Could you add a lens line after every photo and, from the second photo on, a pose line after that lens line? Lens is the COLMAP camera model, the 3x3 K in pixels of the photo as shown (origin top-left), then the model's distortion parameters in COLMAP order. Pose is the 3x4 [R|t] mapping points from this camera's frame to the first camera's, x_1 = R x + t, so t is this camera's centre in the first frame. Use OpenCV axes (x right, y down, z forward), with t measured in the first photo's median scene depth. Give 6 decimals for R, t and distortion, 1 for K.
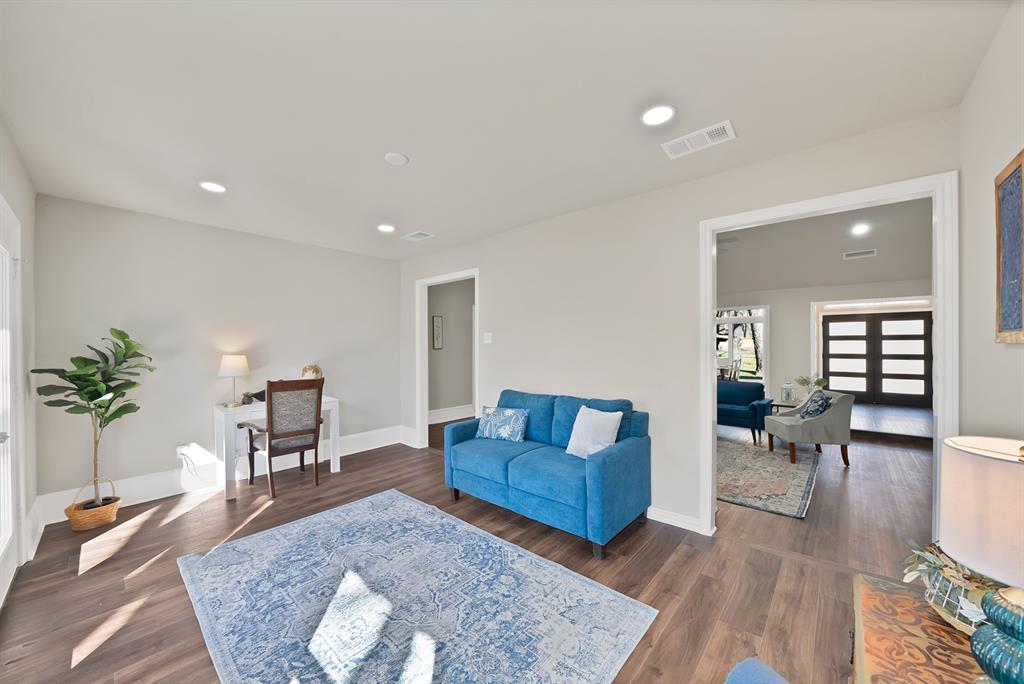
lens RADIAL K [[373.6, 0, 505.9], [0, 373.6, 347.3], [0, 0, 1]] dist [-0.022874, 0.001557]
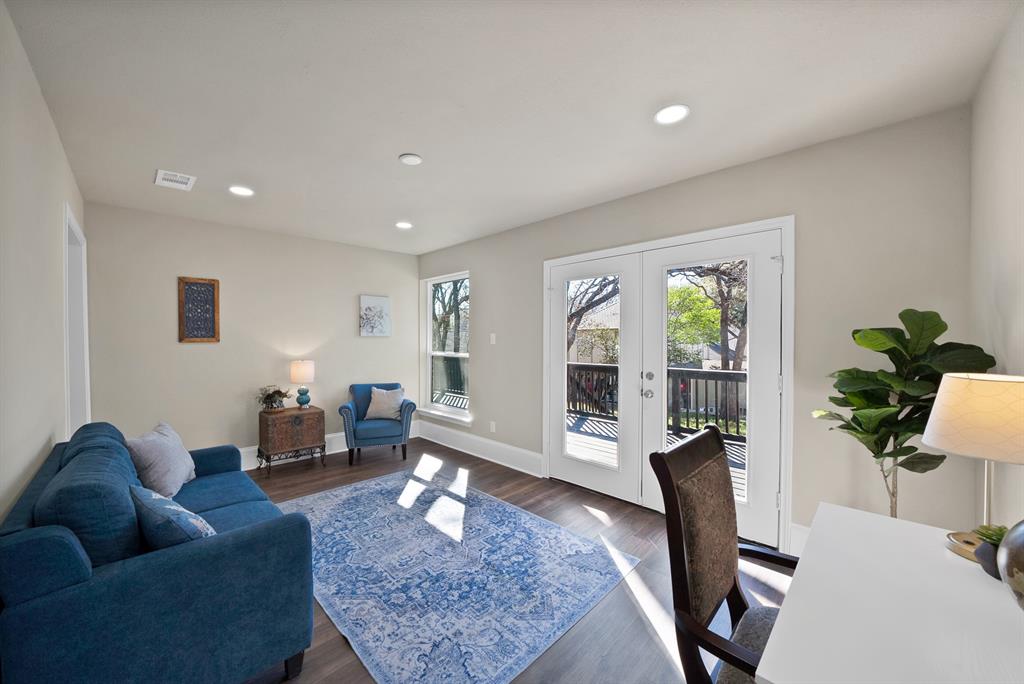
lens RADIAL K [[373.6, 0, 515.3], [0, 373.6, 336.5], [0, 0, 1]] dist [-0.022874, 0.001557]
pose [[-0.999658, 0.008906, 0.024573, -0.623348], [0.008998, 0.999953, 0.003637, -0.025681], [-0.024539, 0.003856, -0.999691, 2.089114]]
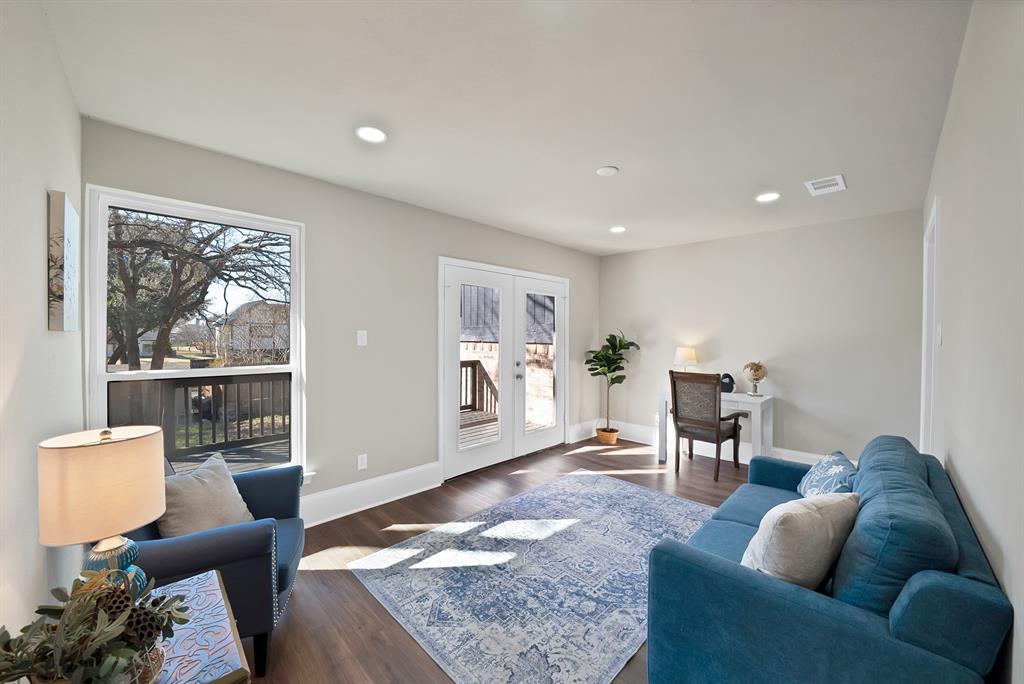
lens RADIAL K [[373.6, 0, 504.4], [0, 373.6, 339.8], [0, 0, 1]] dist [-0.022874, 0.001557]
pose [[-0.068650, 0.016252, -0.997508, 0.843154], [-0.010718, 0.999798, 0.017027, -0.031697], [0.997583, 0.011861, -0.068462, 0.795835]]
